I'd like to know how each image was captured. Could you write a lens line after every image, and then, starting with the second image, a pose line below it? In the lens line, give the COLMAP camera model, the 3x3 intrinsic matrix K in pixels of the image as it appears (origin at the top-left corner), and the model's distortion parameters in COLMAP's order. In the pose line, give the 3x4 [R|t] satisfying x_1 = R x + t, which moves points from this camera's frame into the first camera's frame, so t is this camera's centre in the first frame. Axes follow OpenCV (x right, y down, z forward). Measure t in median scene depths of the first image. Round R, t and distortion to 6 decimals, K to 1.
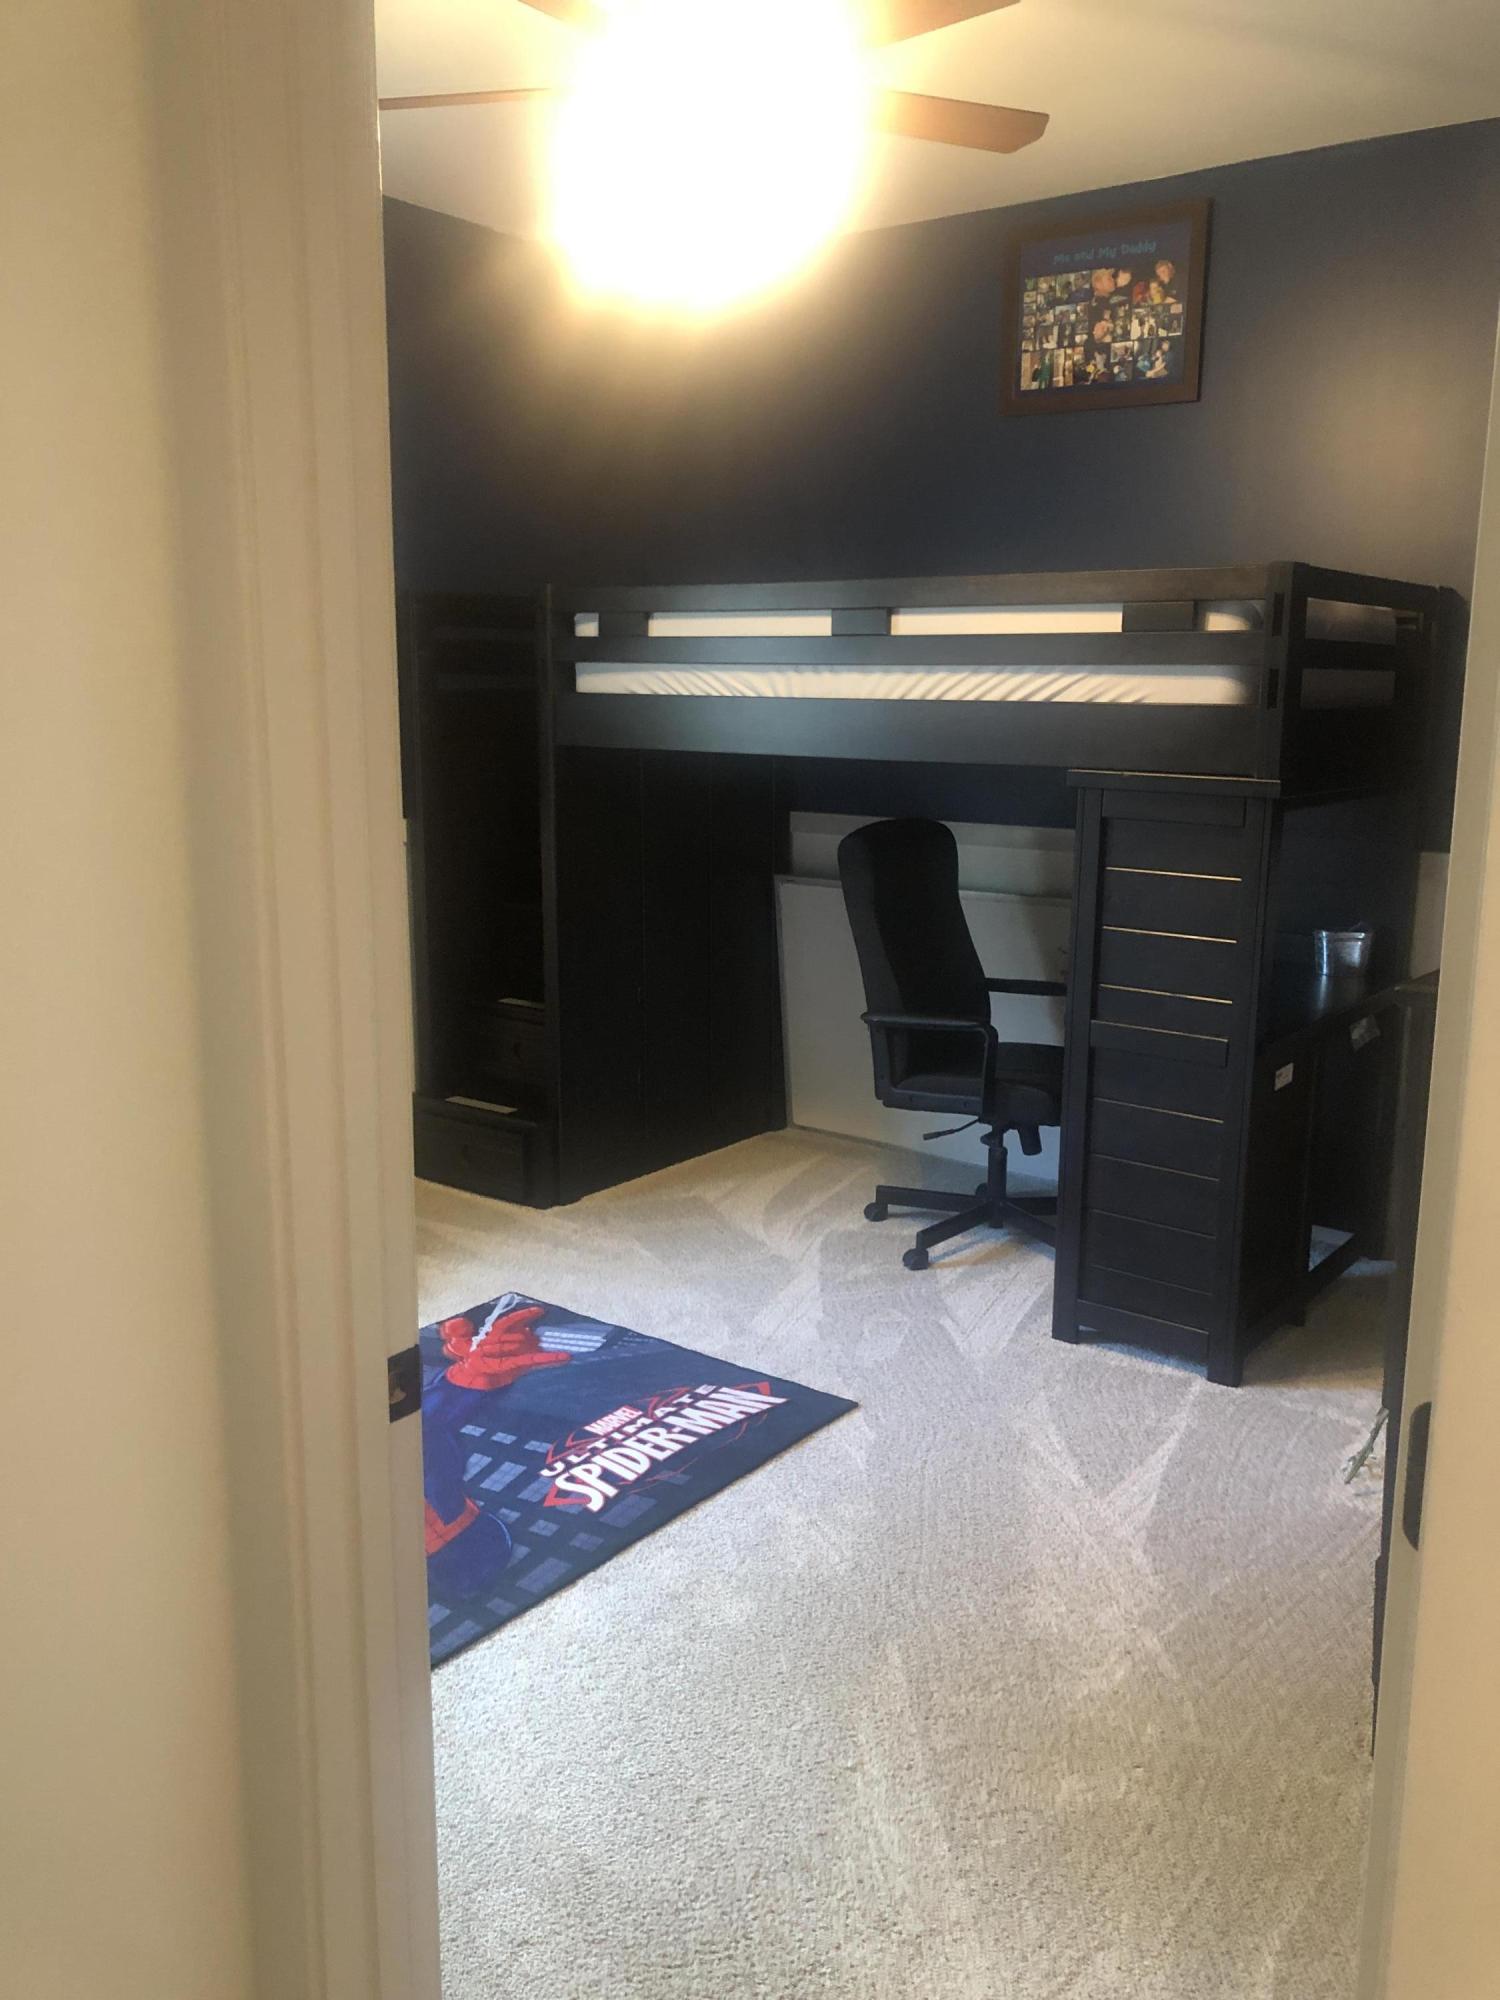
lens RADIAL K [[1637.3, 0, 750.0], [0, 1637.3, 1000.0], [0, 0, 1]] dist [0.001822, 0.010155]
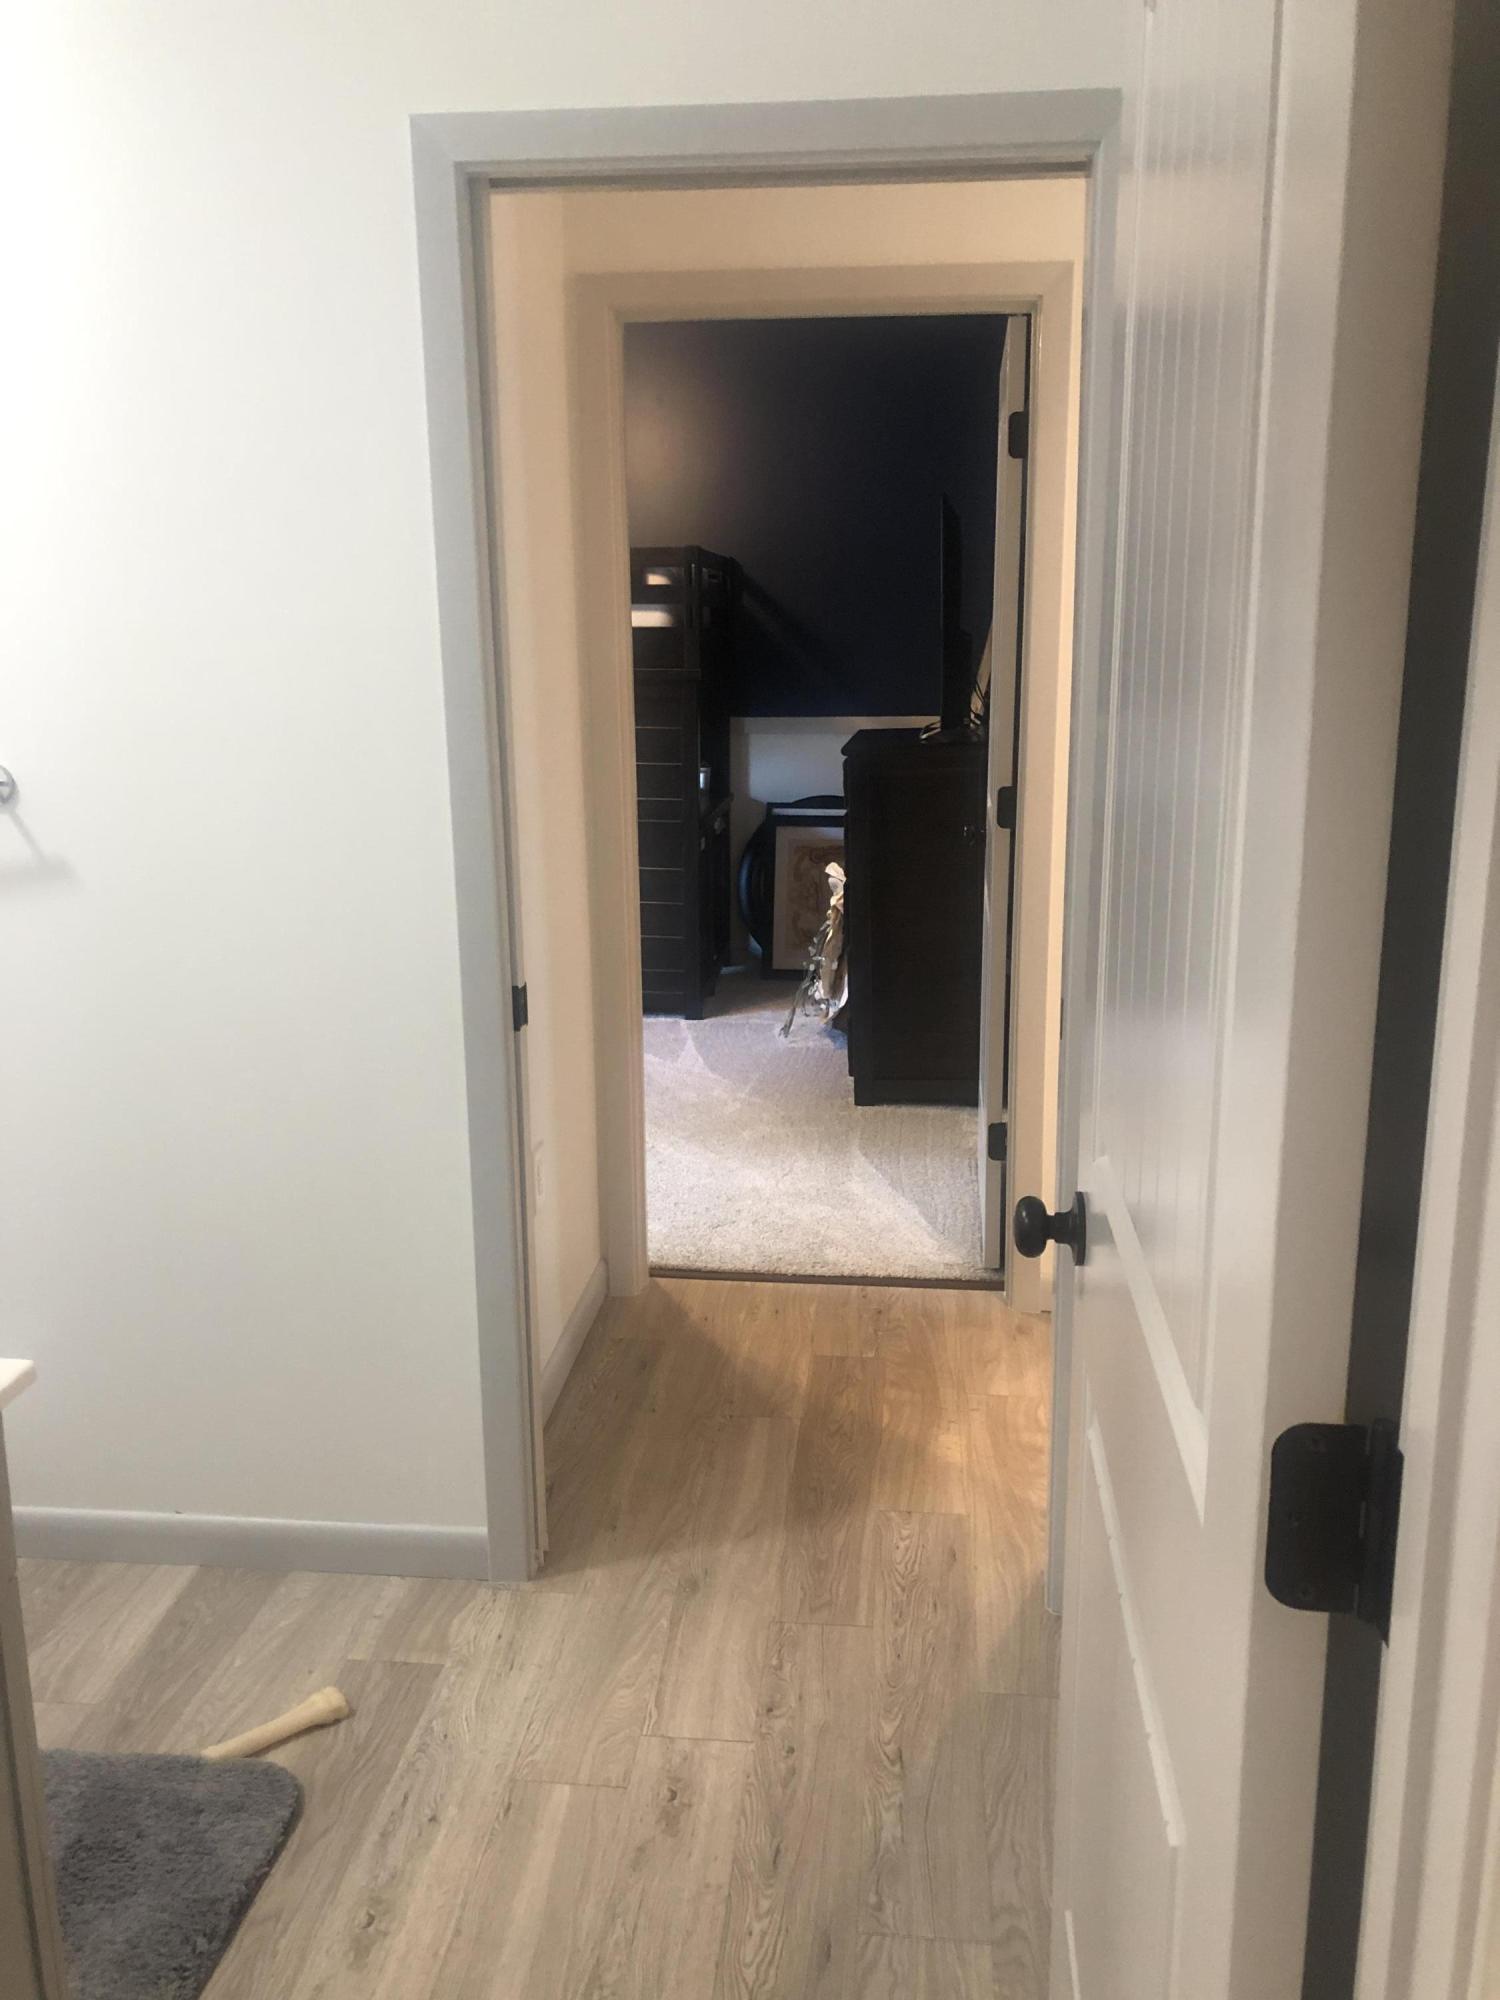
lens RADIAL K [[1637.3, 0, 750.0], [0, 1637.3, 1000.0], [0, 0, 1]] dist [0.001822, 0.010155]
pose [[0.852216, -0.127871, 0.507323, -0.616576], [0.109975, 0.991791, 0.065241, 0.120537], [-0.511501, 0.000193, 0.859283, -0.598042]]
